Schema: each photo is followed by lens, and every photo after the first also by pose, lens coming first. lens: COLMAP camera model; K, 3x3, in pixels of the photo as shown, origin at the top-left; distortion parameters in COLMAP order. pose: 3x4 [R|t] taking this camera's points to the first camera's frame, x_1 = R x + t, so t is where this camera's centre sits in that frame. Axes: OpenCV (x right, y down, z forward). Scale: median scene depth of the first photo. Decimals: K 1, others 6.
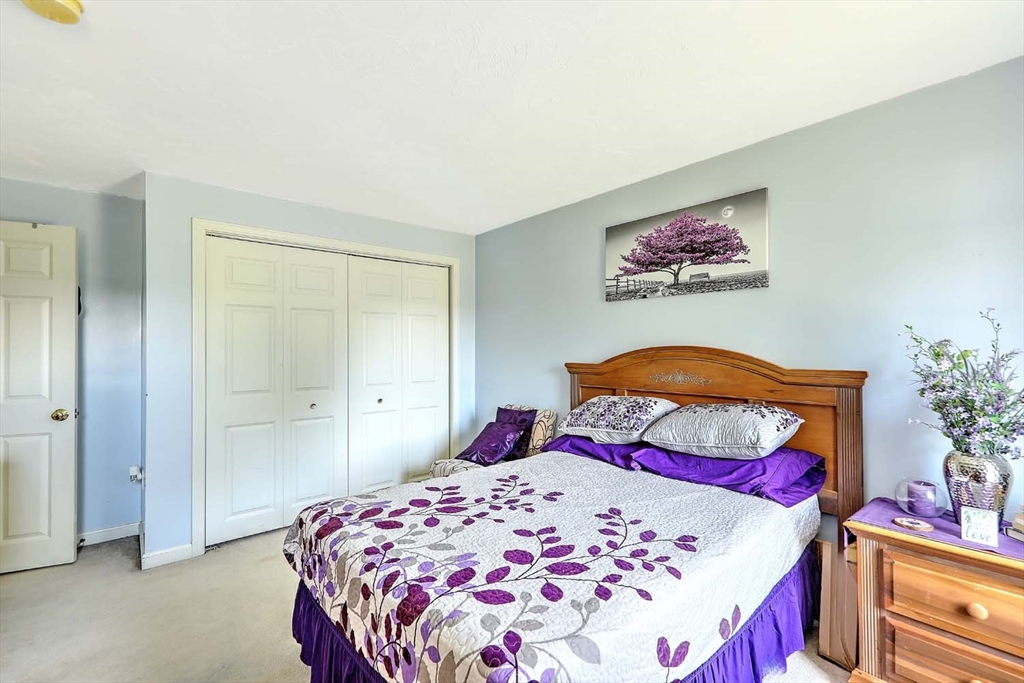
lens RADIAL K [[465.9, 0, 516.5], [0, 465.9, 344.6], [0, 0, 1]] dist [-0.000063, -0.000949]
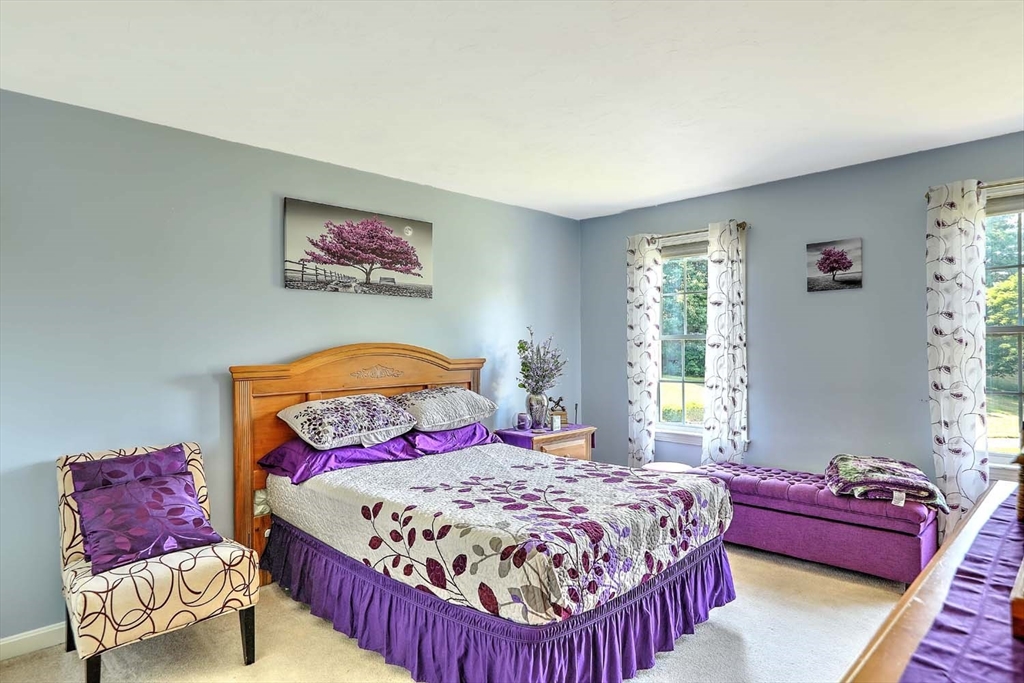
lens RADIAL K [[598.6, 0, 515.0], [0, 598.6, 340.0], [0, 0, 1]] dist [0.000446, 0.000023]
pose [[-0.096405, 0.015518, 0.995221, -1.009125], [0.004511, 0.999875, -0.015154, 0.018299], [-0.995332, 0.003029, -0.096463, 0.803325]]
